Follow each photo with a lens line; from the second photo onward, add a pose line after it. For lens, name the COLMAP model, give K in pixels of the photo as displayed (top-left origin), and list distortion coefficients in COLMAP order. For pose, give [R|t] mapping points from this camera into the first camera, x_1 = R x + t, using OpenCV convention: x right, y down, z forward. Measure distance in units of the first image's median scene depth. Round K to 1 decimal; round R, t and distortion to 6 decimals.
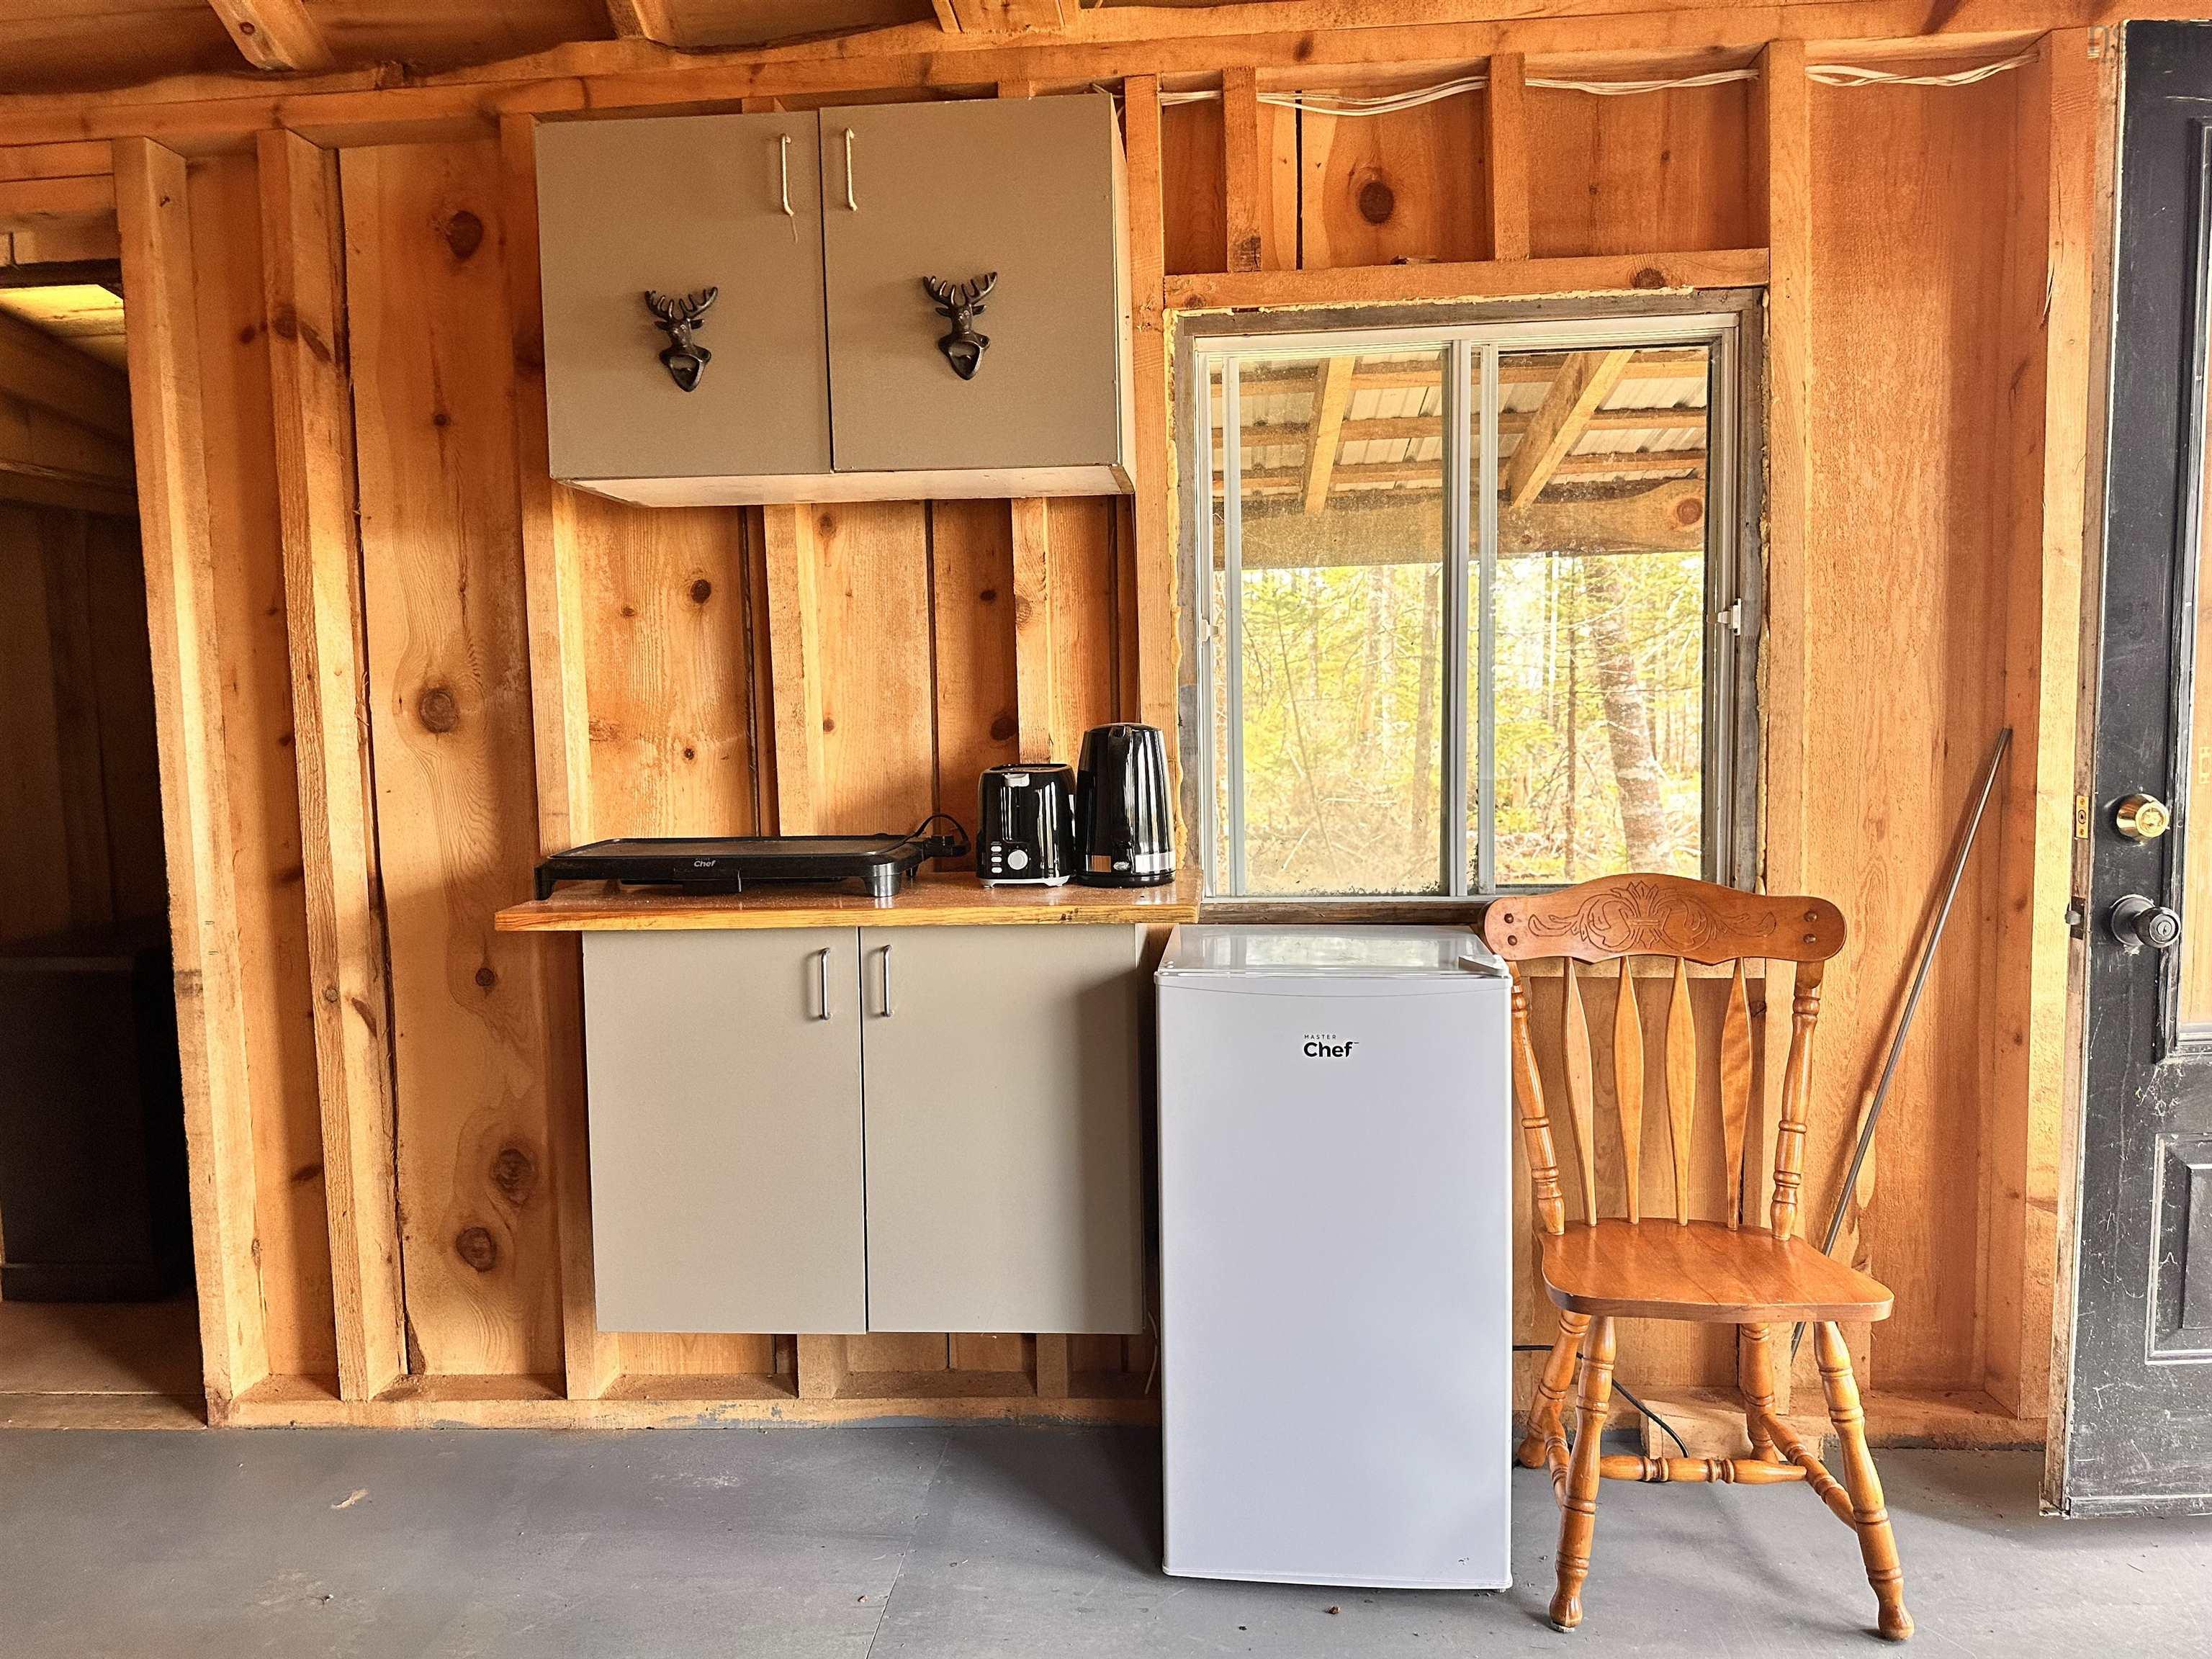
lens RADIAL K [[1563.7, 0, 1104.7], [0, 1563.7, 819.1], [0, 0, 1]] dist [0.028676, -0.025809]
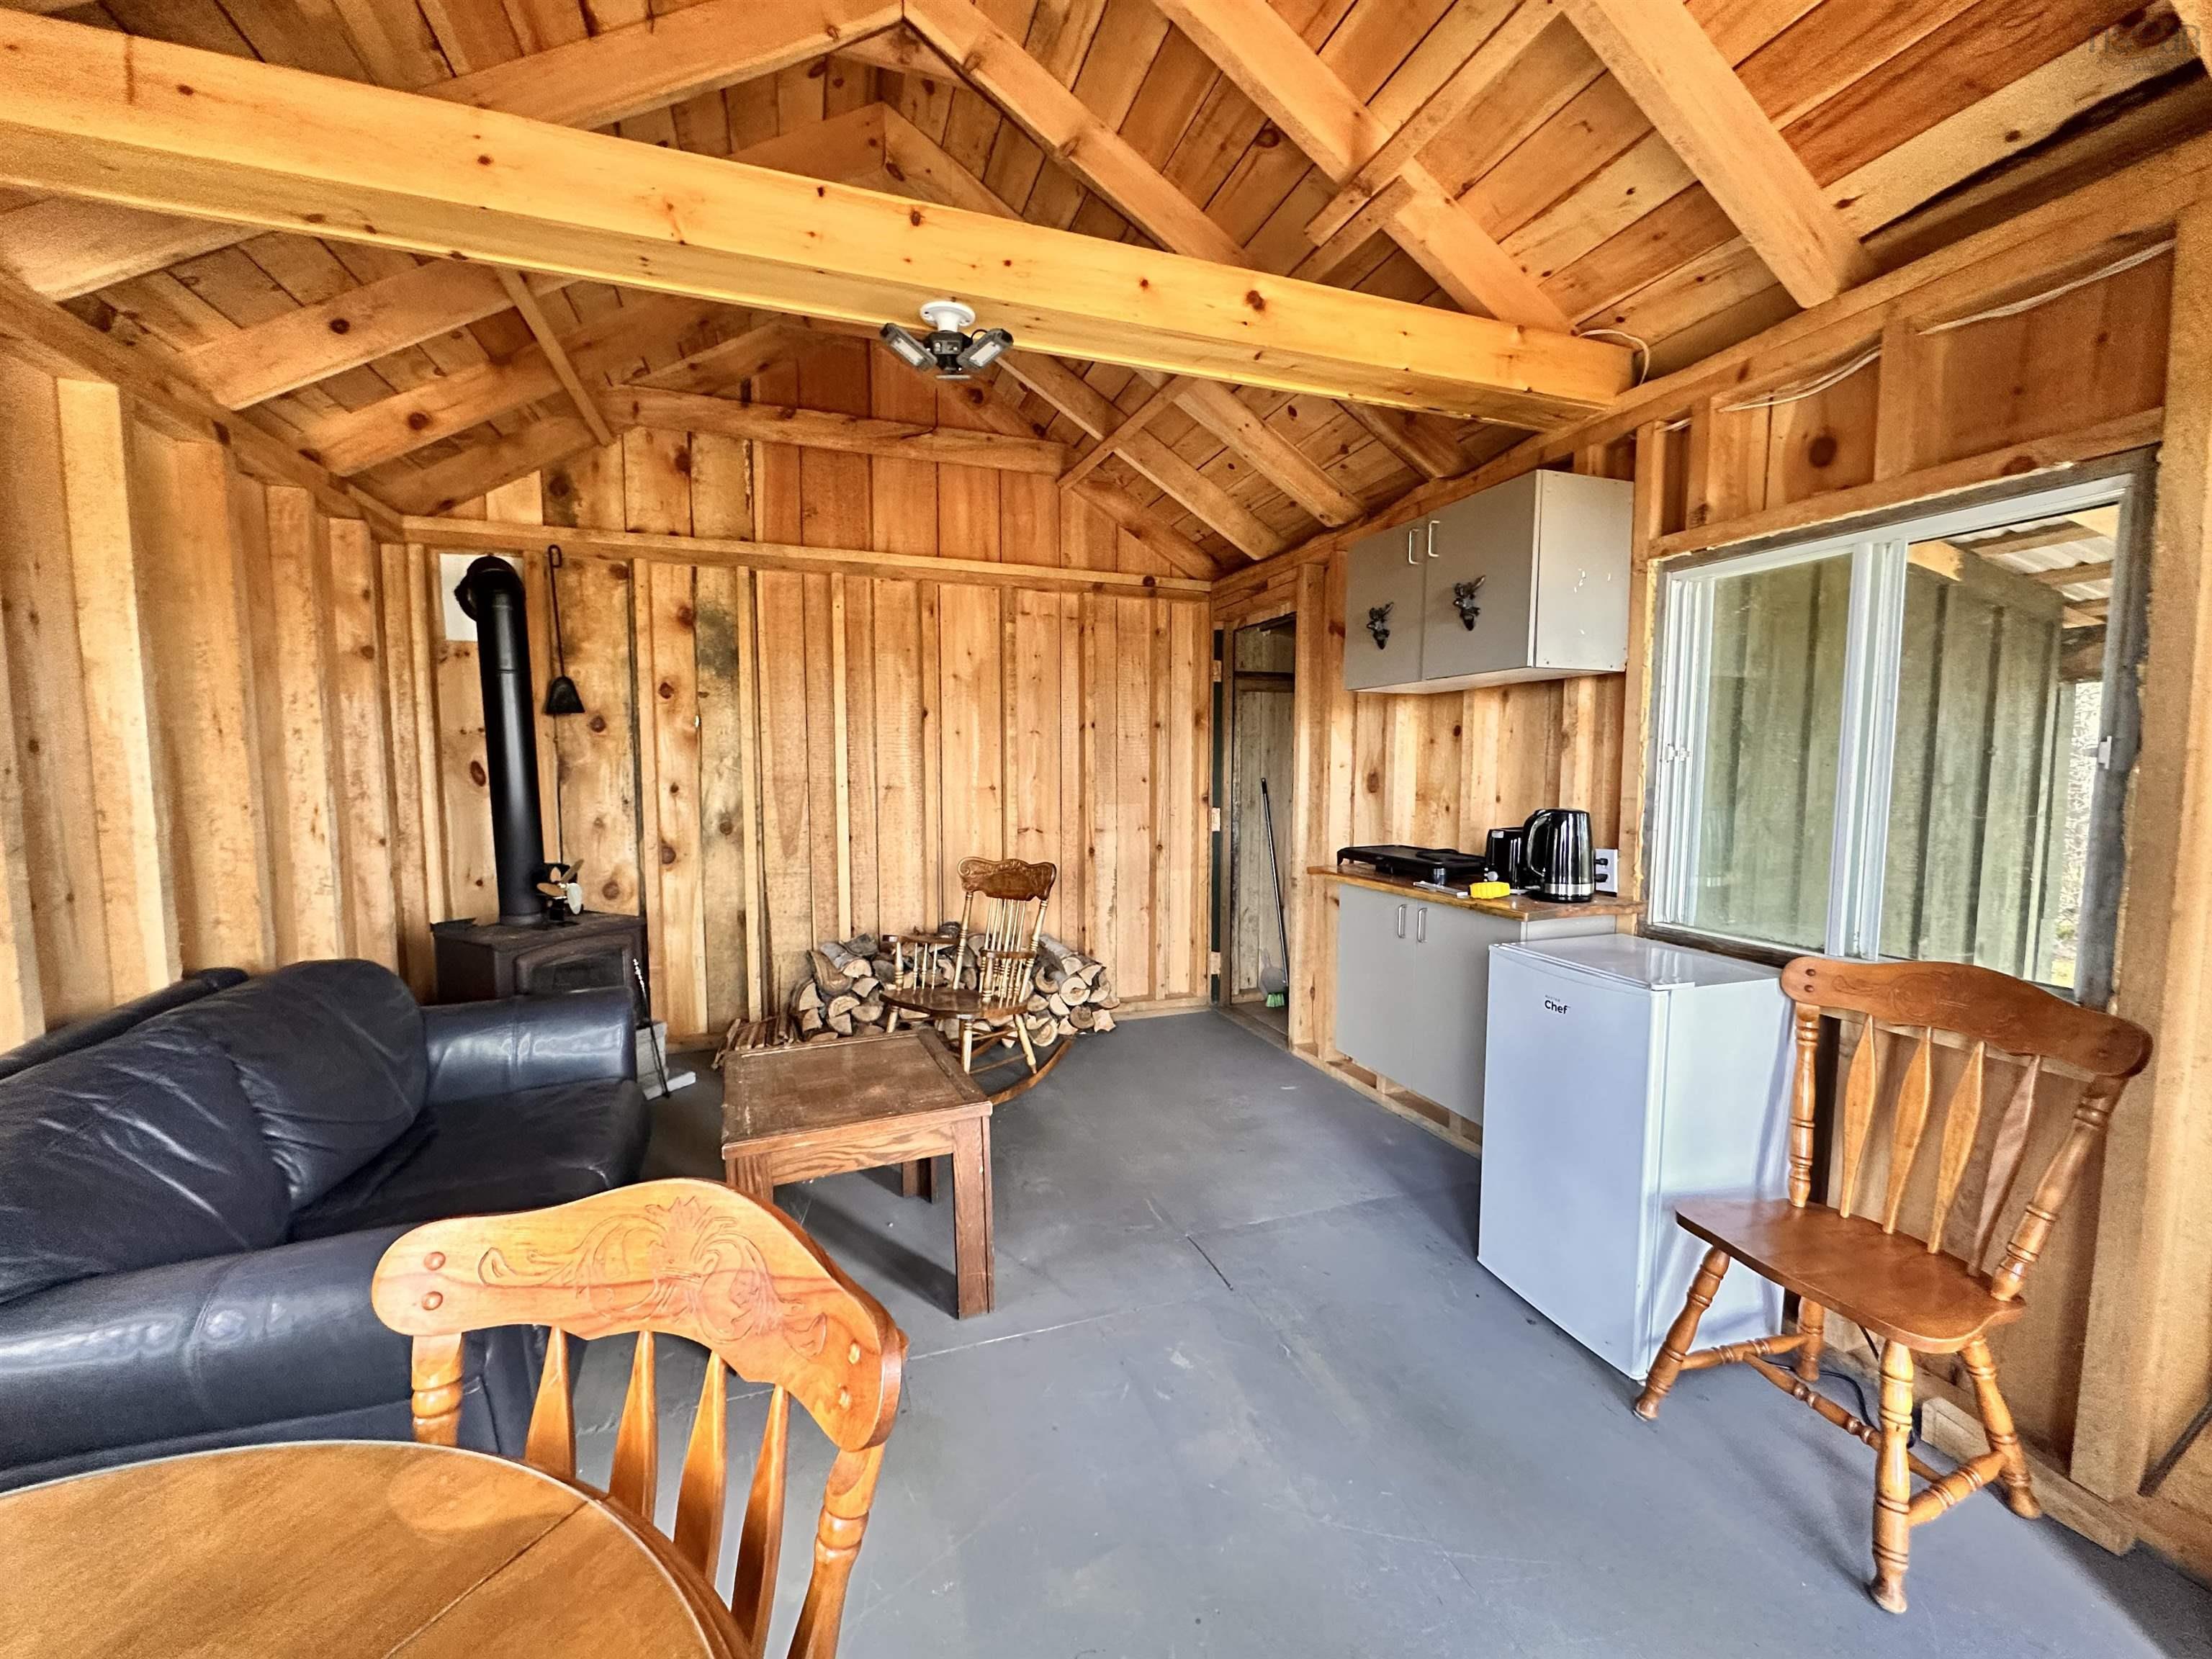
lens RADIAL K [[879.4, 0, 1097.6], [0, 879.4, 829.9], [0, 0, 1]] dist [-0.002049, 0.000903]
pose [[0.395500, 0.093918, -0.913652, 0.687659], [-0.088448, 0.994030, 0.063893, -0.052434], [0.914197, 0.055541, 0.401445, 0.118353]]
